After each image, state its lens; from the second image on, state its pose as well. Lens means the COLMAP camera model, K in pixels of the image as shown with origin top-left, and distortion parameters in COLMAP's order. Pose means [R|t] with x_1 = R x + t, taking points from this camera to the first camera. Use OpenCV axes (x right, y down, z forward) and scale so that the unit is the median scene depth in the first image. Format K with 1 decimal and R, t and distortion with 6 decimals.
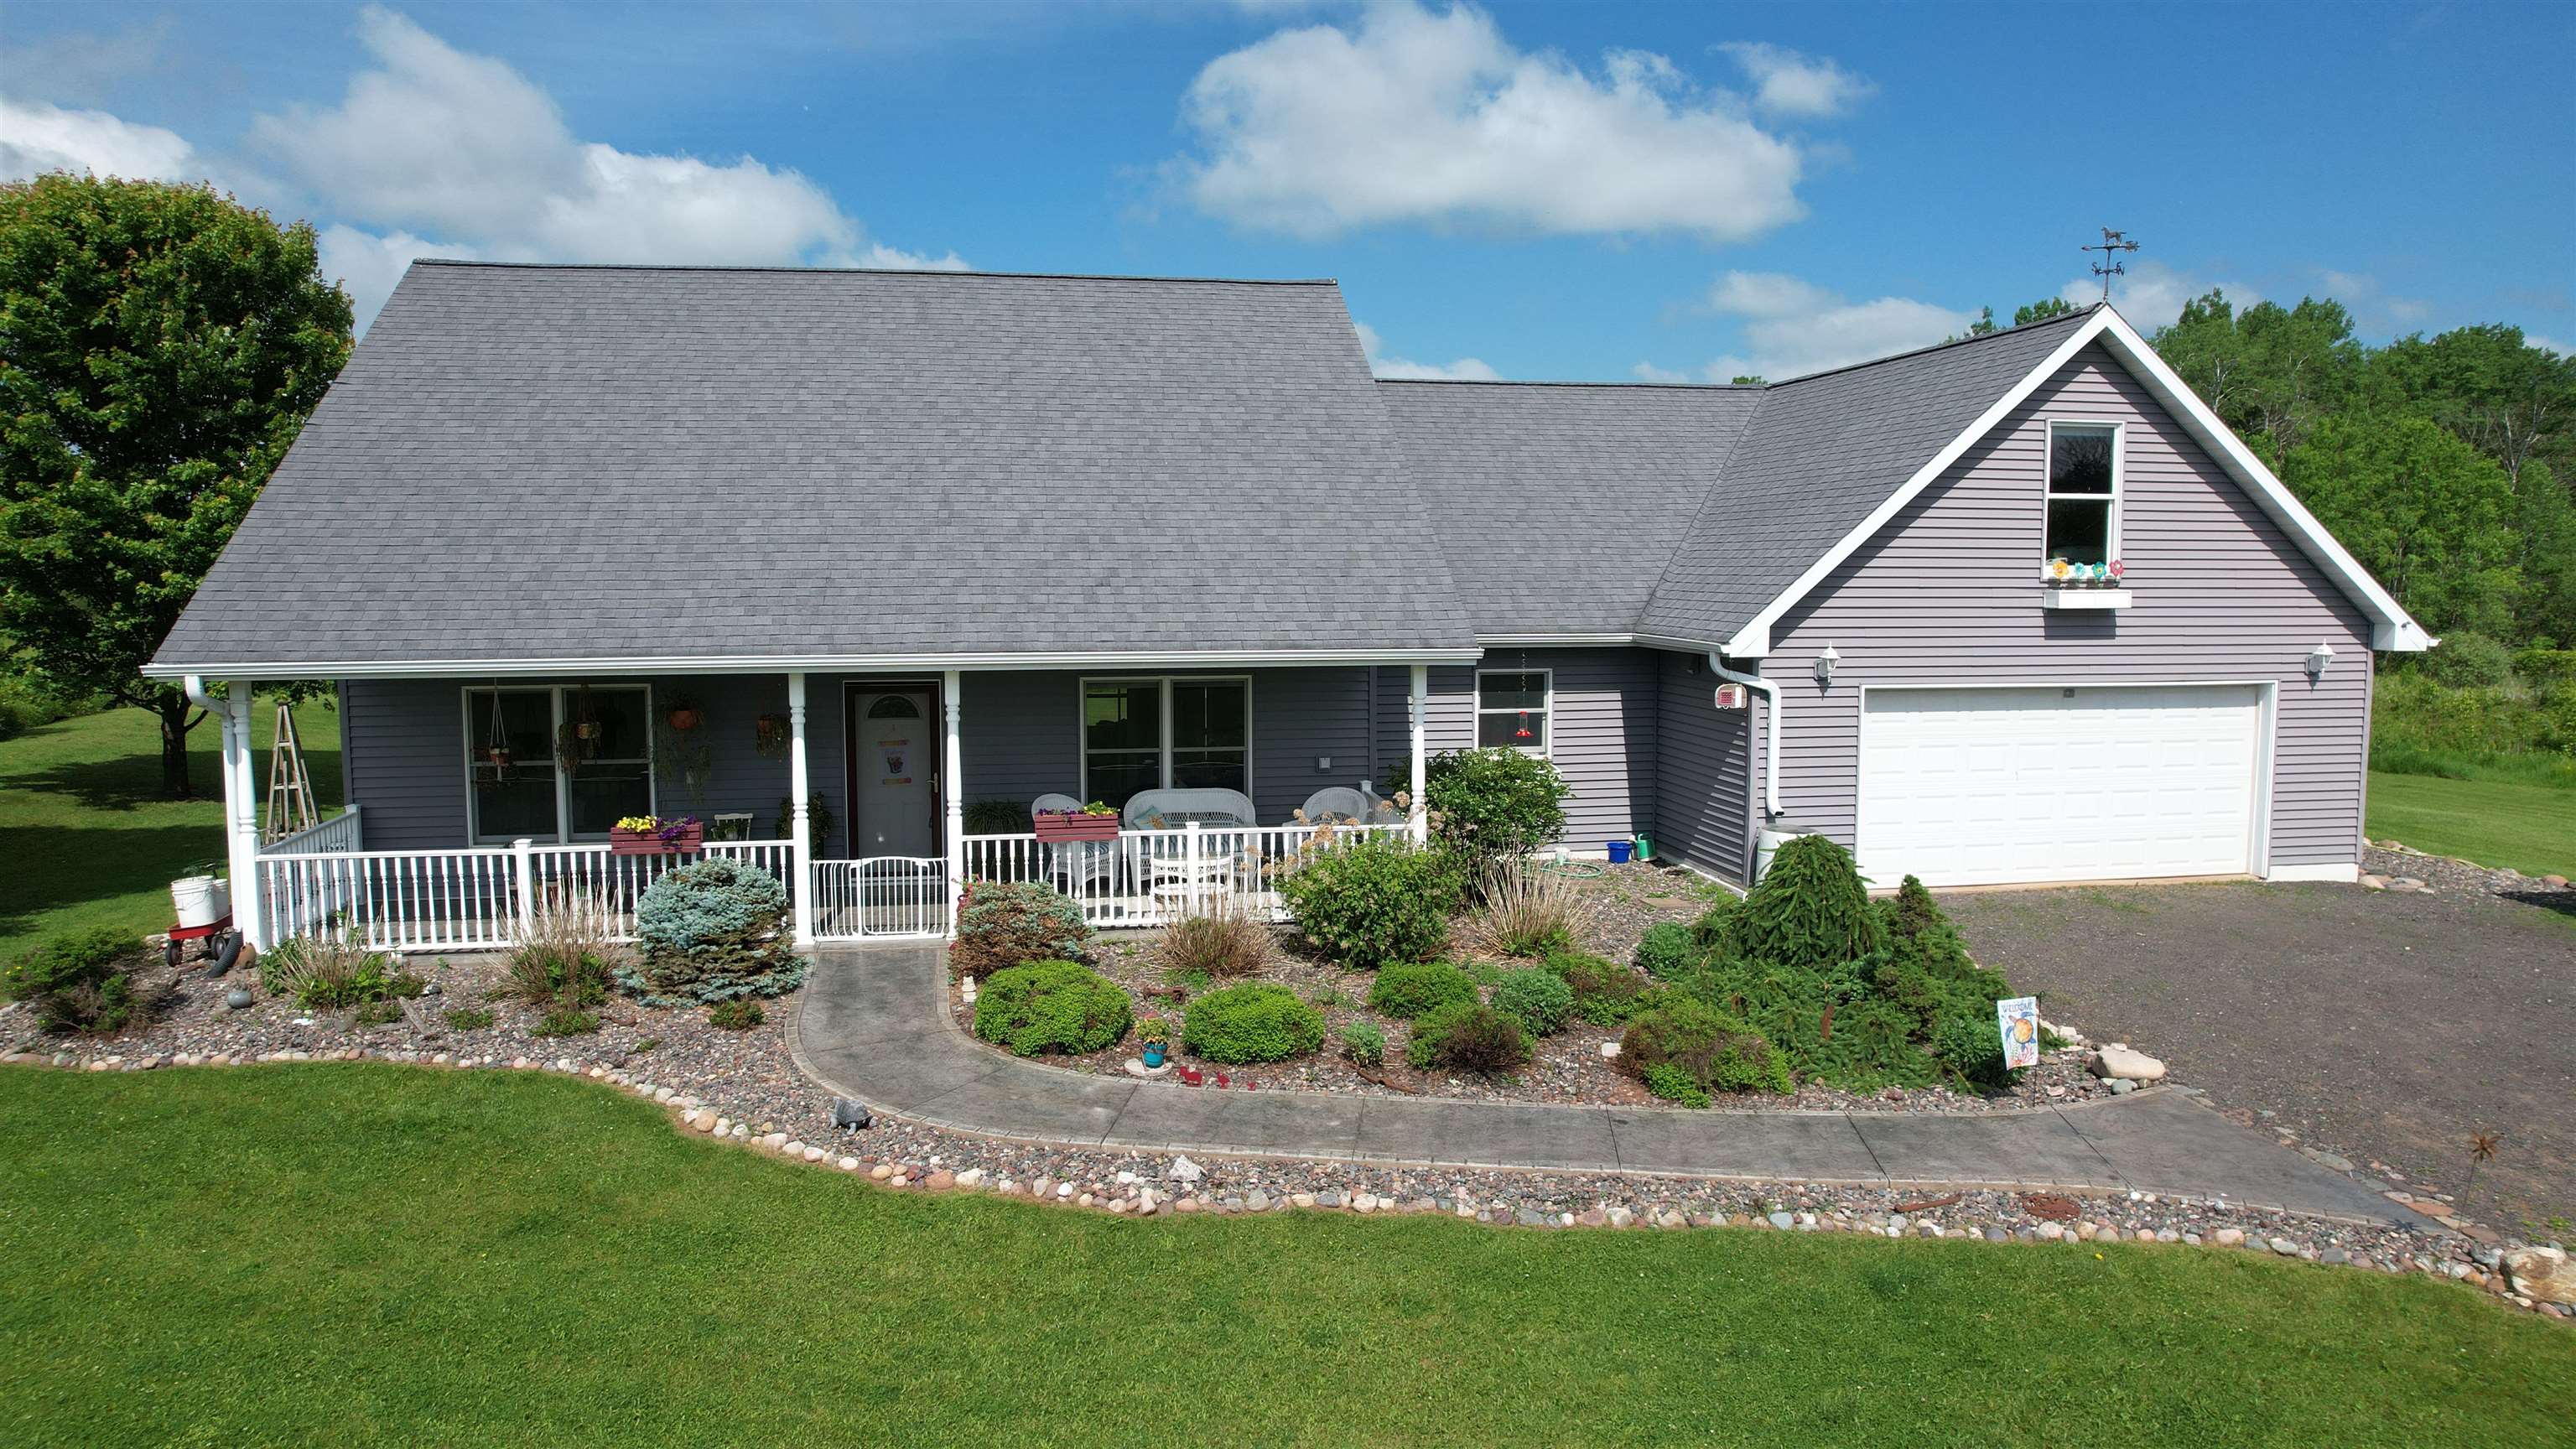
lens RADIAL K [[1607.8, 0, 1288.0], [0, 1607.8, 724.5], [0, 0, 1]] dist [-0.002899, -0.000183]
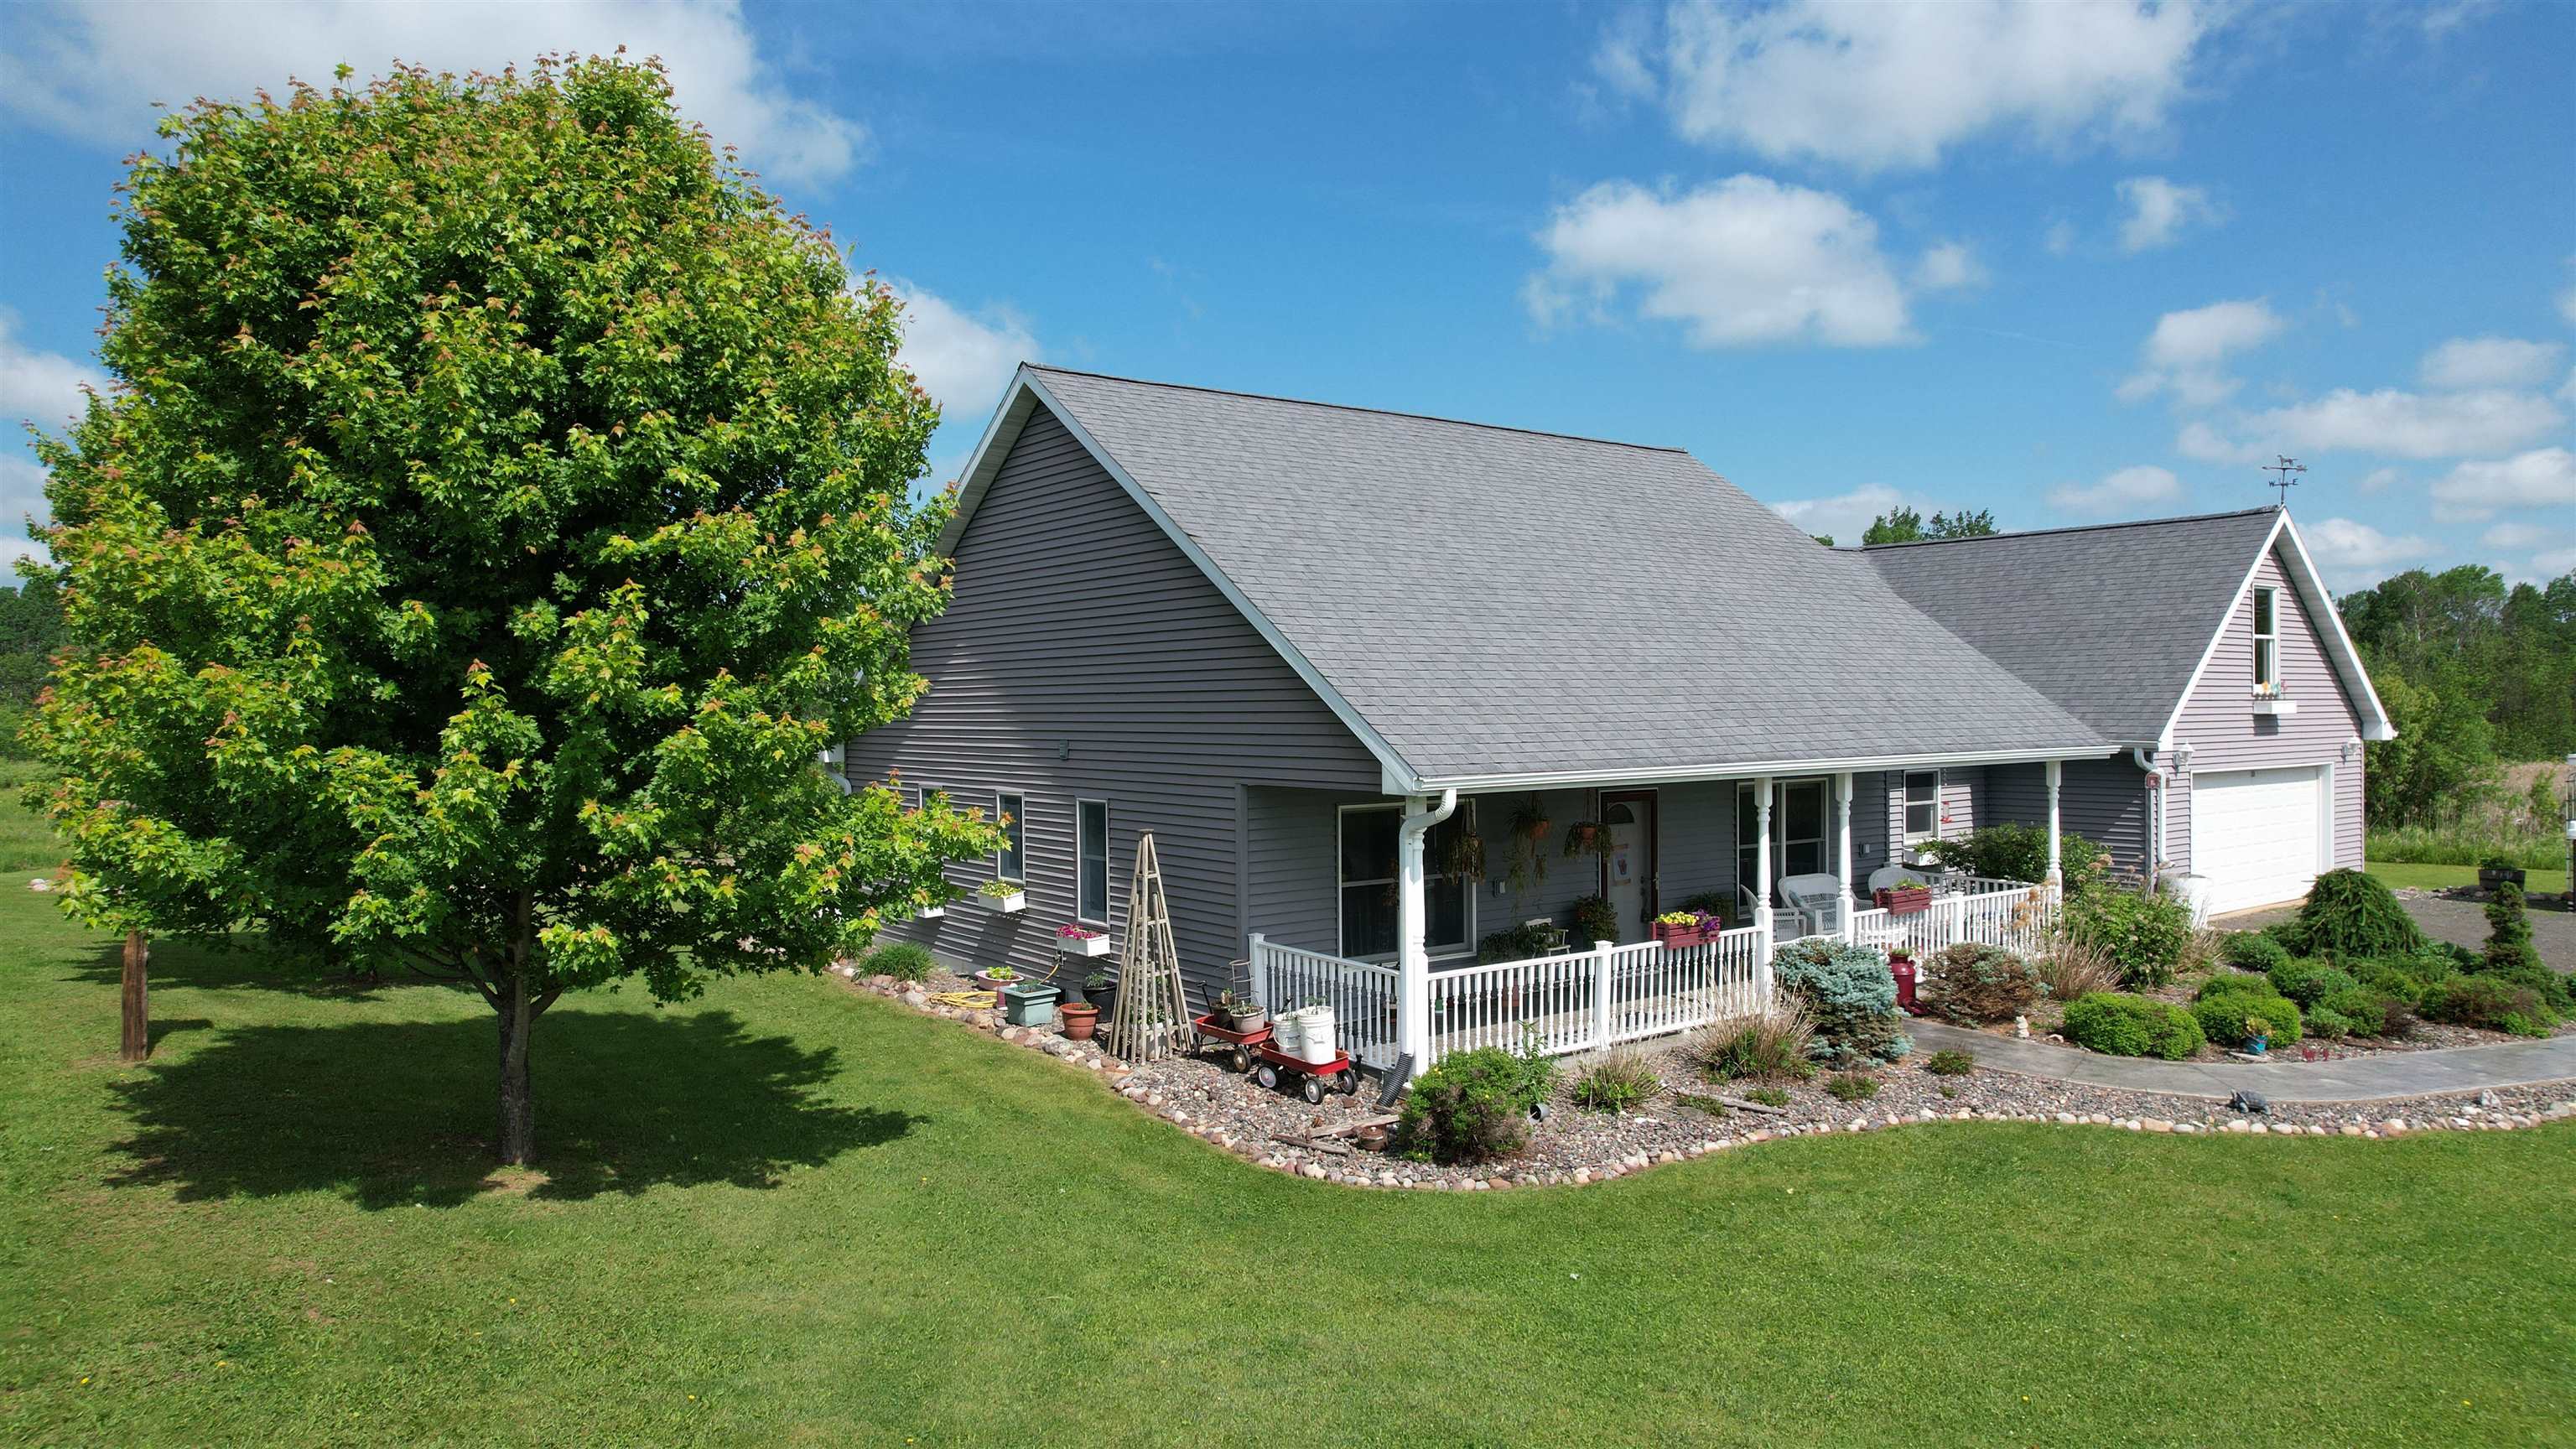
lens RADIAL K [[1607.8, 0, 1288.0], [0, 1607.8, 724.5], [0, 0, 1]] dist [-0.002899, -0.000183]
pose [[0.885069, -0.012742, 0.465286, -0.977630], [0.058369, 0.994773, -0.083788, 0.006500], [-0.461786, 0.101316, 0.881186, 0.146663]]
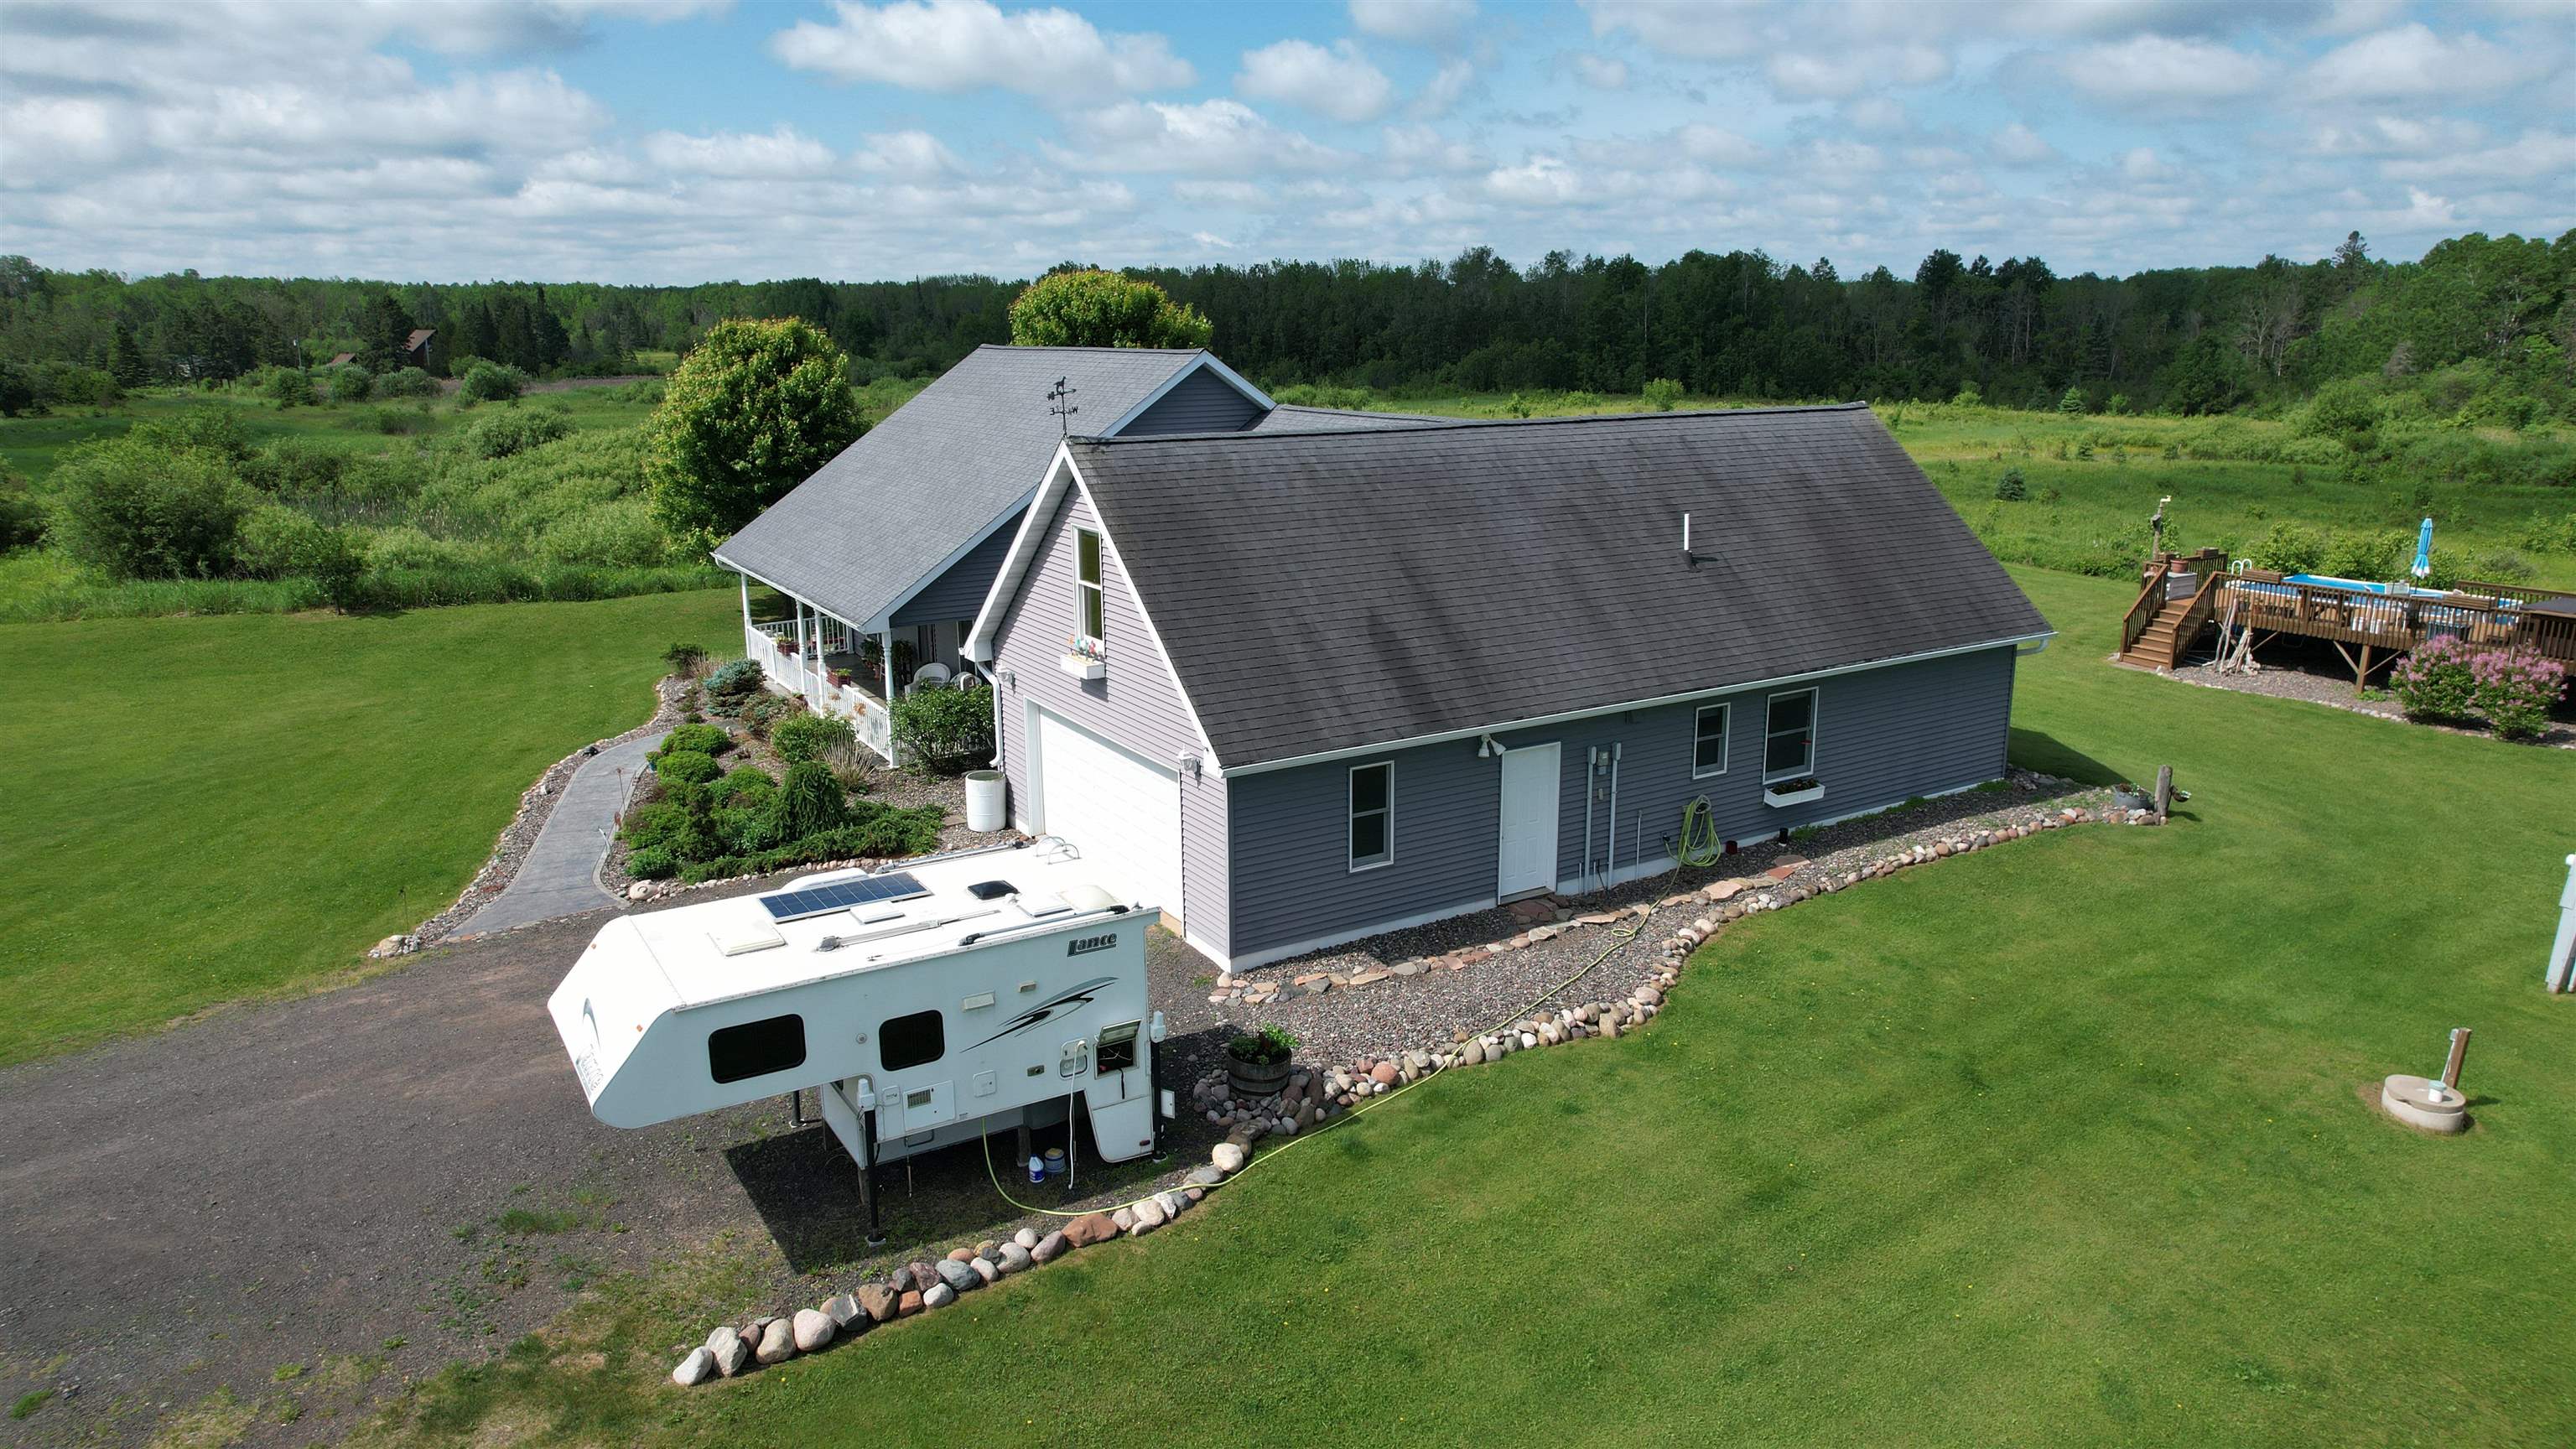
lens RADIAL K [[1607.8, 0, 1288.0], [0, 1607.8, 724.5], [0, 0, 1]] dist [-0.002899, -0.000183]
pose [[0.381359, 0.219605, -0.897964, 1.756231], [-0.094053, 0.975550, 0.198636, -0.309355], [0.919630, 0.008705, 0.392689, 0.656941]]
